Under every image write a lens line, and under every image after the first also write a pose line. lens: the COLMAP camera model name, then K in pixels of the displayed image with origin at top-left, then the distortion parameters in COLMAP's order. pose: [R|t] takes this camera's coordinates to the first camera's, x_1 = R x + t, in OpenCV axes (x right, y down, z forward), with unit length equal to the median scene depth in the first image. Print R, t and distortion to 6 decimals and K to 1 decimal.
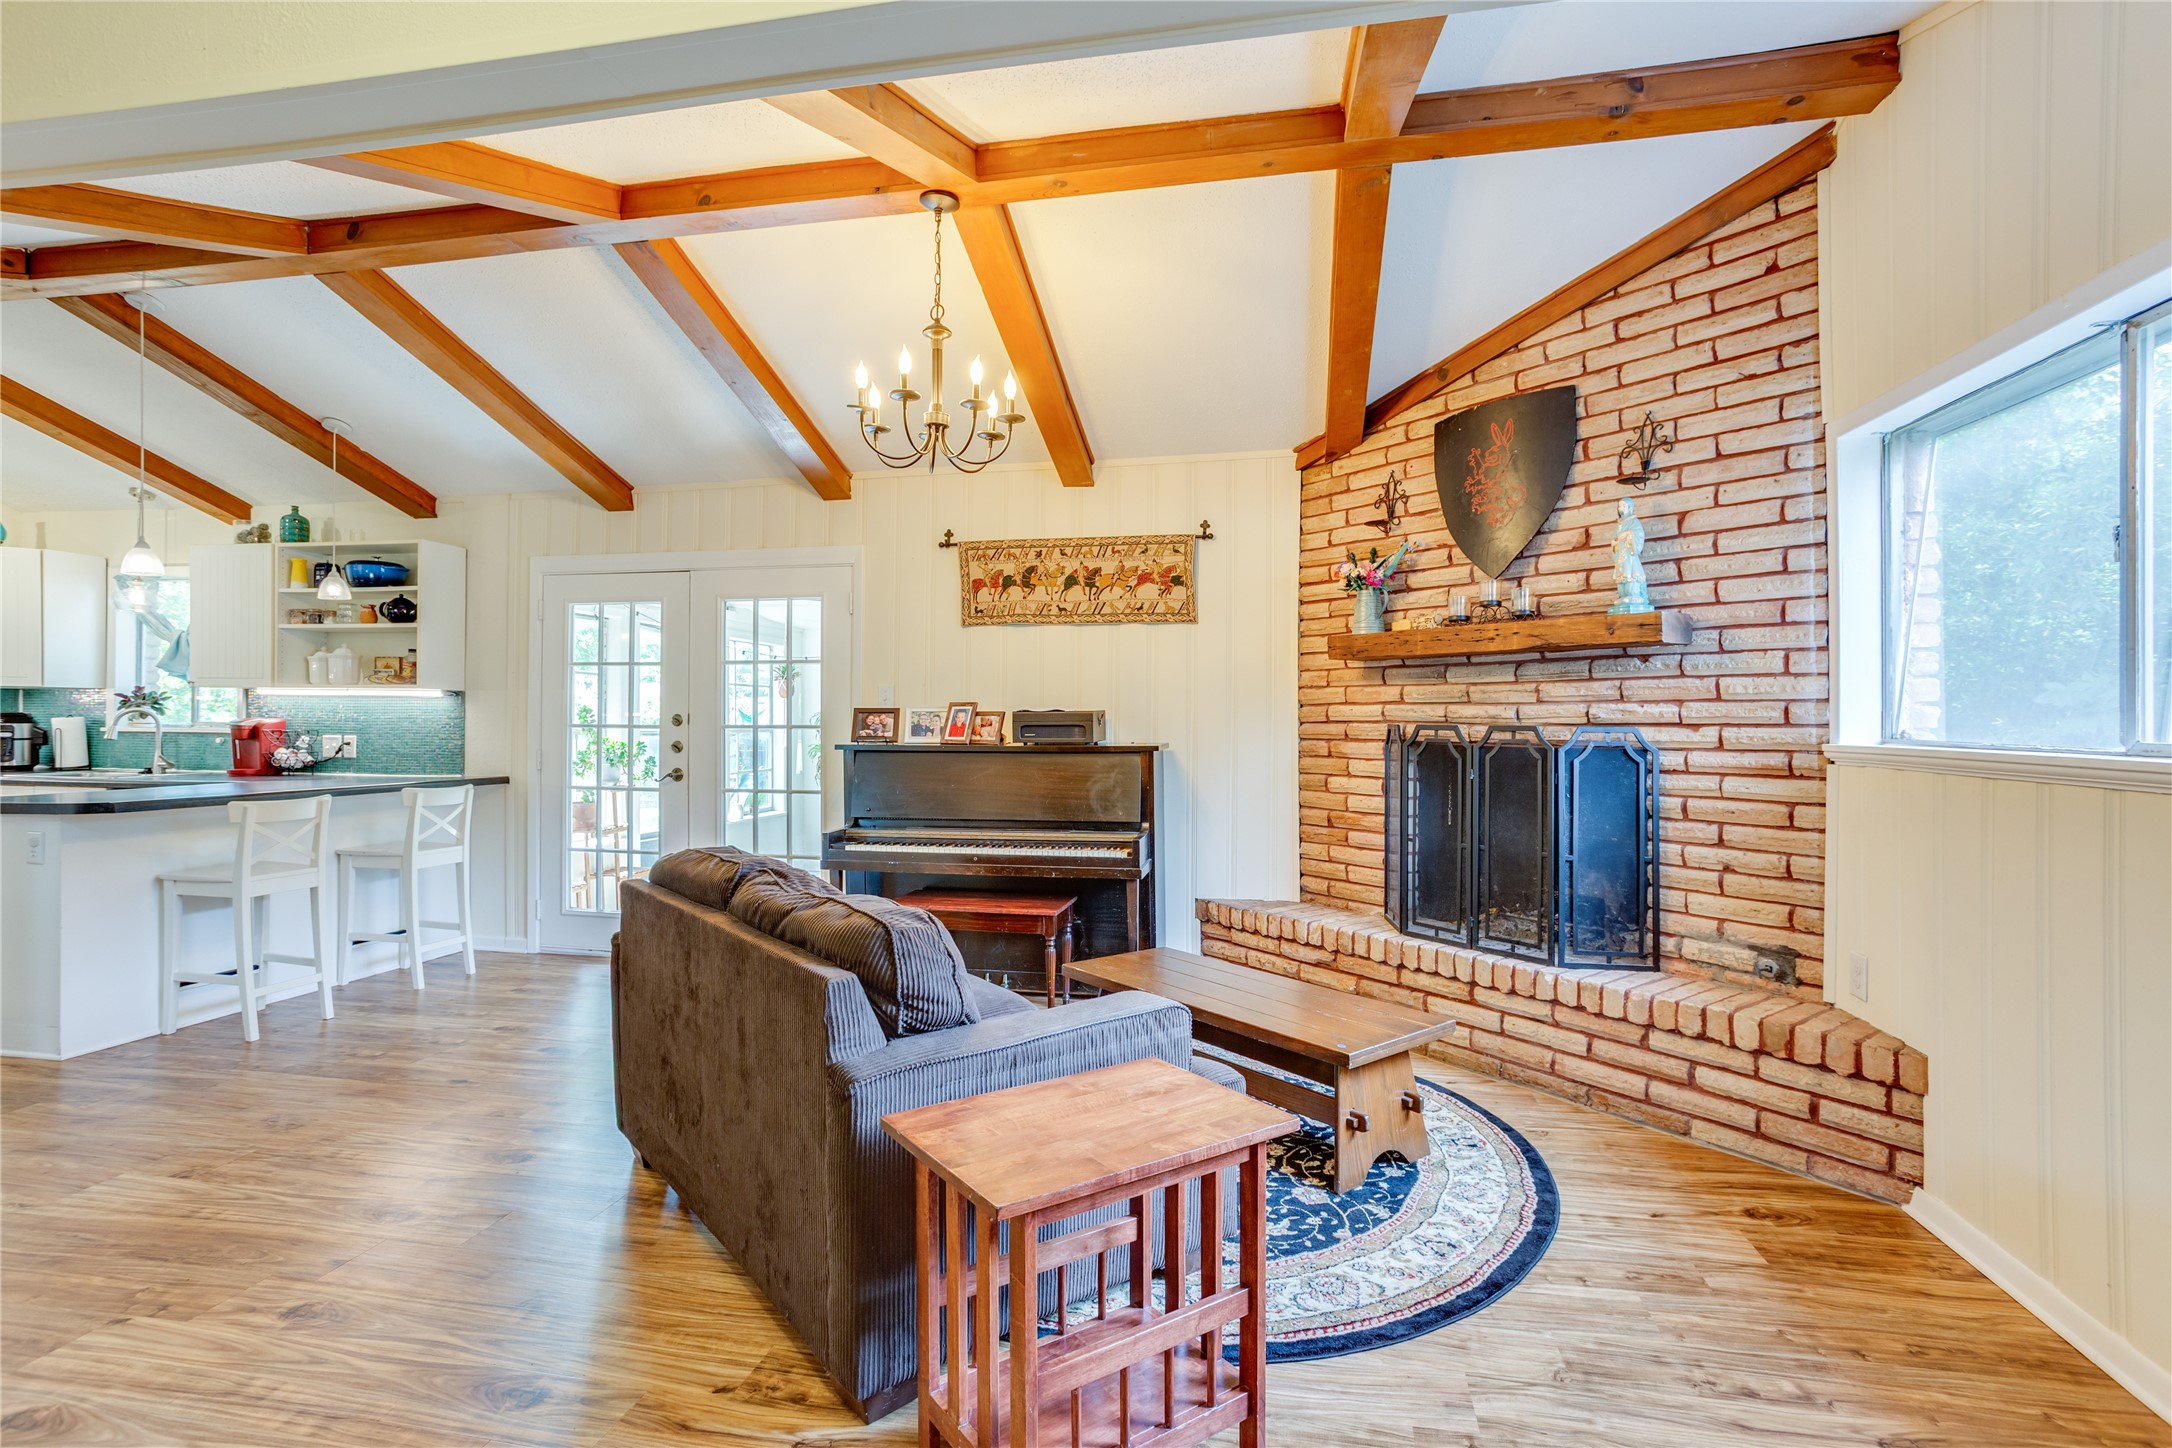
lens RADIAL K [[1052.0, 0, 1087.9], [0, 1052.0, 719.4], [0, 0, 1]] dist [-0.021085, 0.000399]
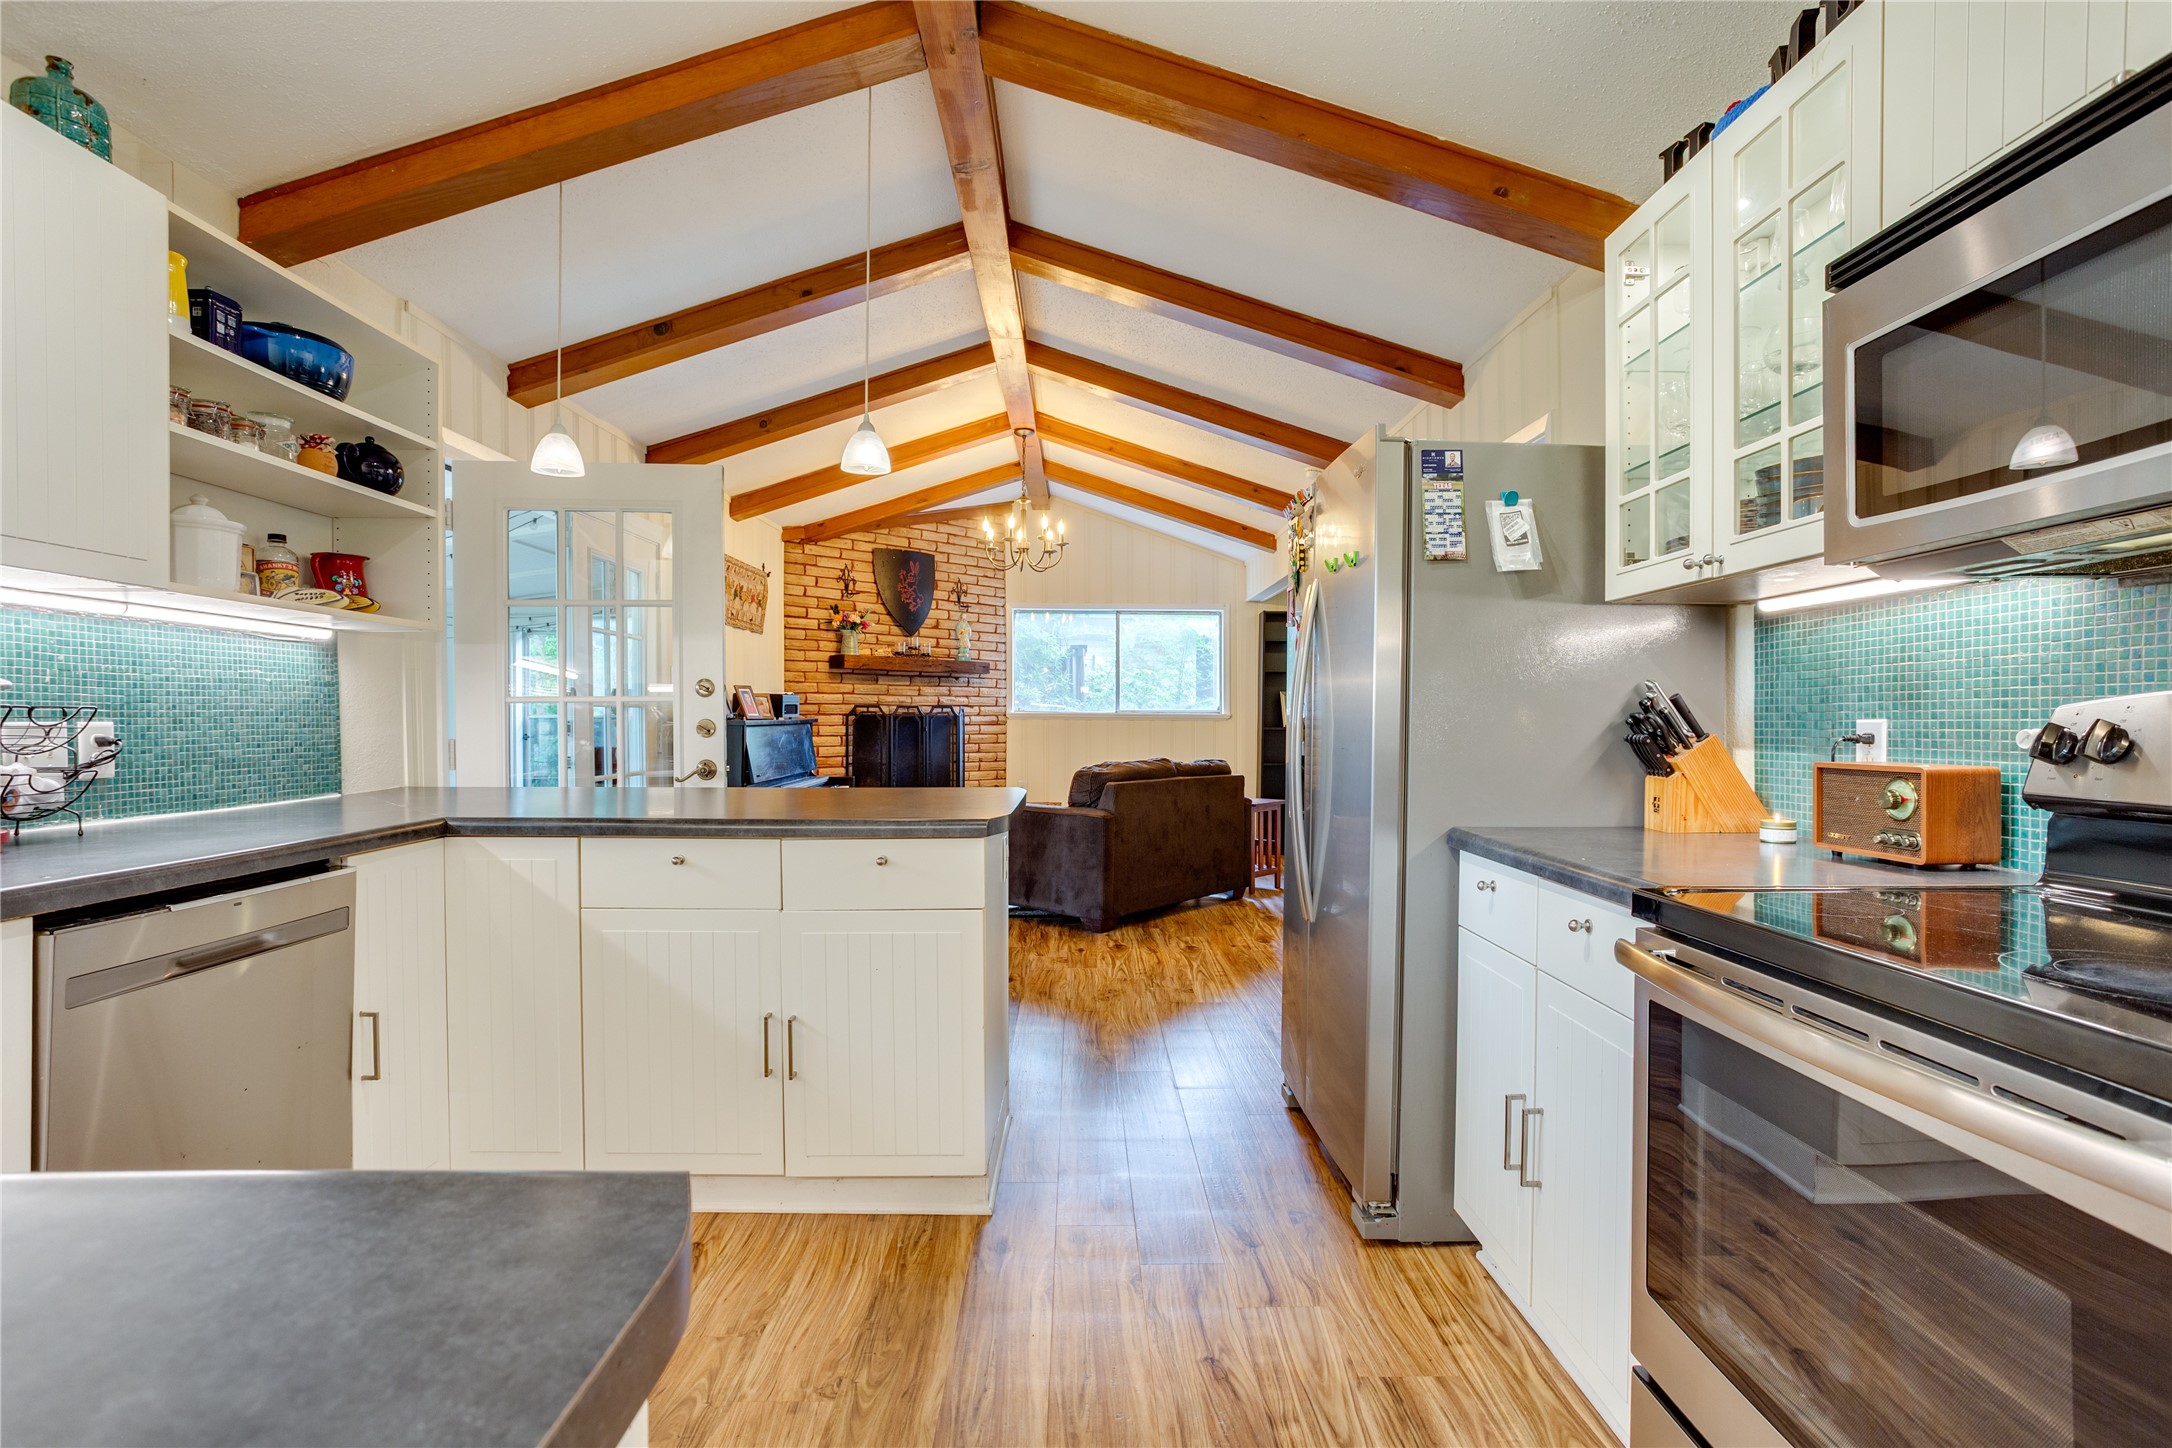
lens RADIAL K [[1052.0, 0, 1086.1], [0, 1052.0, 723.0], [0, 0, 1]] dist [-0.021085, 0.000399]
pose [[-0.193974, -0.010955, 0.980945, -1.670350], [-0.001521, 0.999940, 0.010866, 0.016016], [-0.981005, 0.000616, -0.193979, 1.021447]]
